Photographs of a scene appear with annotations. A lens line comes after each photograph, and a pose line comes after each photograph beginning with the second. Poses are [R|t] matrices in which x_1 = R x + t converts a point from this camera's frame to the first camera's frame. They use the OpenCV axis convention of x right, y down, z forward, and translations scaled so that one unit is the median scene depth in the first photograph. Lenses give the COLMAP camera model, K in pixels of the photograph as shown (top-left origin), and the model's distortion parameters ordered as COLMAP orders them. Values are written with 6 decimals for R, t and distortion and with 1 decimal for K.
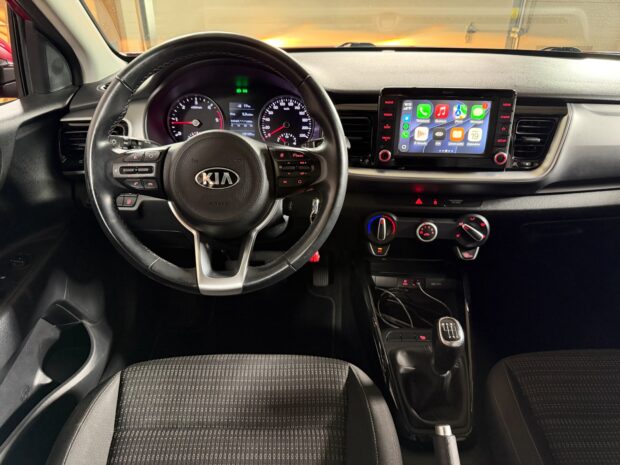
lens RADIAL K [[438.3, 0, 303.7], [0, 438.3, 236.2], [0, 0, 1]] dist [0.015502, -0.037670]
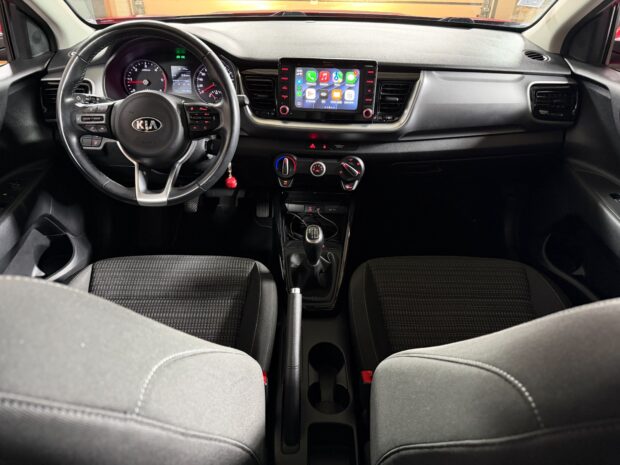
lens RADIAL K [[438.3, 0, 310.9], [0, 438.3, 244.3], [0, 0, 1]] dist [0.015502, -0.037670]
pose [[0.999920, 0.010824, 0.006572, 0.265715], [-0.011526, 0.992898, 0.118411, 0.064839], [-0.005243, -0.118477, 0.992943, -0.387011]]
